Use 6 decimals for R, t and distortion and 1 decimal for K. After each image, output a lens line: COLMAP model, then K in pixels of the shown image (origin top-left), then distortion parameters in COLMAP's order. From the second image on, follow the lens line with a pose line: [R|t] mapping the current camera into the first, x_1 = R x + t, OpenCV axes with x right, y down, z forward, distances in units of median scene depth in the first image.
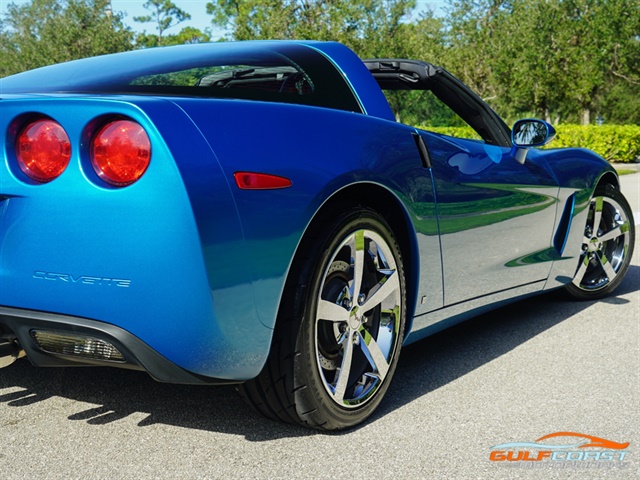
lens RADIAL K [[1031.0, 0, 294.5], [0, 1031.0, 241.6], [0, 0, 1]] dist [-0.013275, 0.092269]
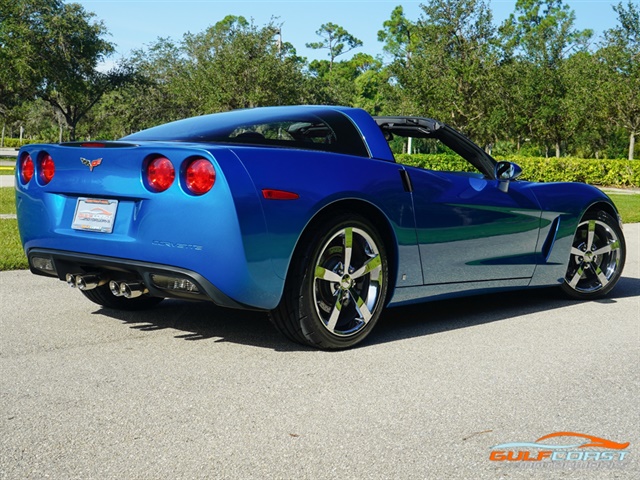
lens RADIAL K [[1094.2, 0, 307.5], [0, 1094.2, 207.5], [0, 0, 1]] dist [0.017717, -0.121989]
pose [[0.987212, 0.032024, -0.156163, 0.035822], [-0.041369, 0.997519, -0.056965, 0.007895], [0.153951, 0.062697, 0.986087, -0.097843]]
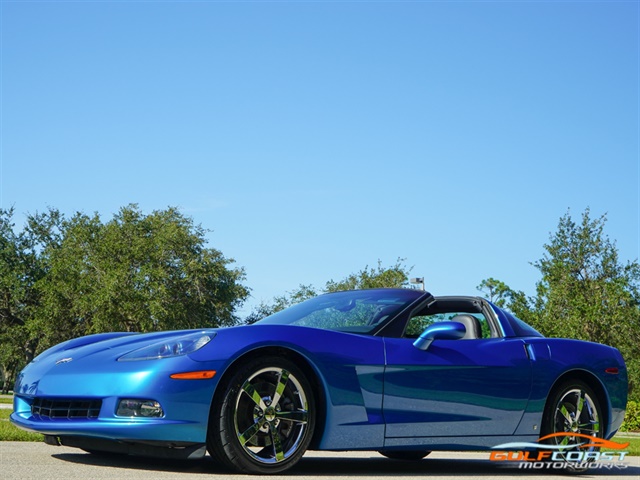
lens RADIAL K [[1114.2, 0, 321.0], [0, 1114.2, 201.7], [0, 0, 1]] dist [-0.005271, -0.023679]
pose [[0.947158, -0.018050, -0.320260, 0.112584], [-0.080530, 0.953058, -0.291882, 0.034862], [0.310495, 0.302249, 0.901243, -0.079516]]
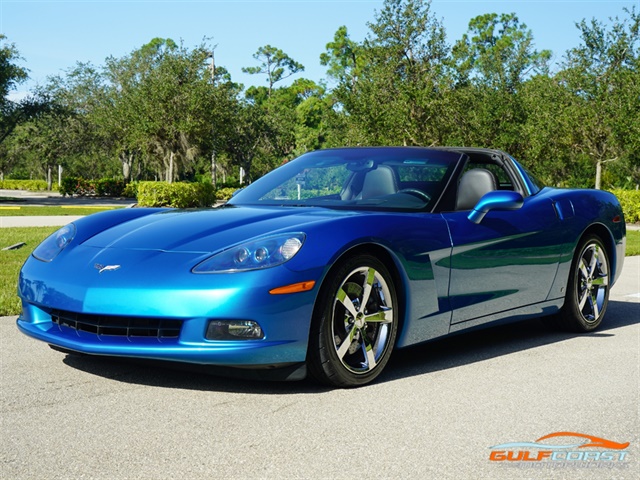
lens RADIAL K [[1189.8, 0, 321.4], [0, 1189.8, 240.9], [0, 0, 1]] dist [0.005029, -0.187404]
pose [[0.995472, 0.013734, -0.094058, 0.032834], [-0.019881, 0.997705, -0.064731, 0.007298], [0.092953, 0.066308, 0.993460, -0.078886]]
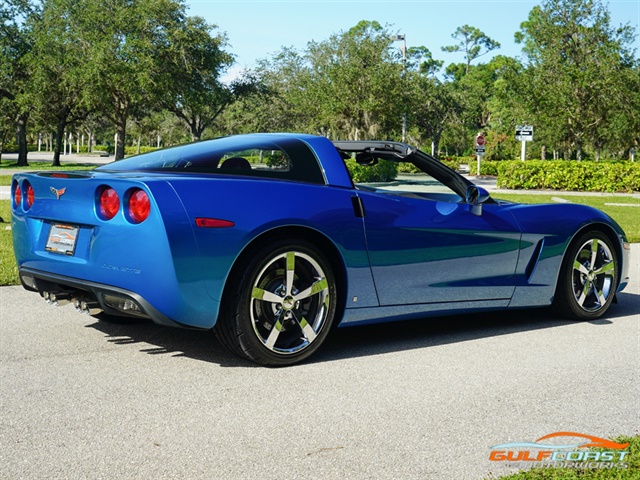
lens RADIAL K [[1106.8, 0, 276.4], [0, 1106.8, 238.2], [0, 0, 1]] dist [-0.004085, -0.000166]
pose [[0.946111, 0.039699, -0.321399, 0.085908], [-0.050375, 0.998418, -0.024964, 0.001792], [0.319900, 0.039809, 0.946615, -0.104947]]
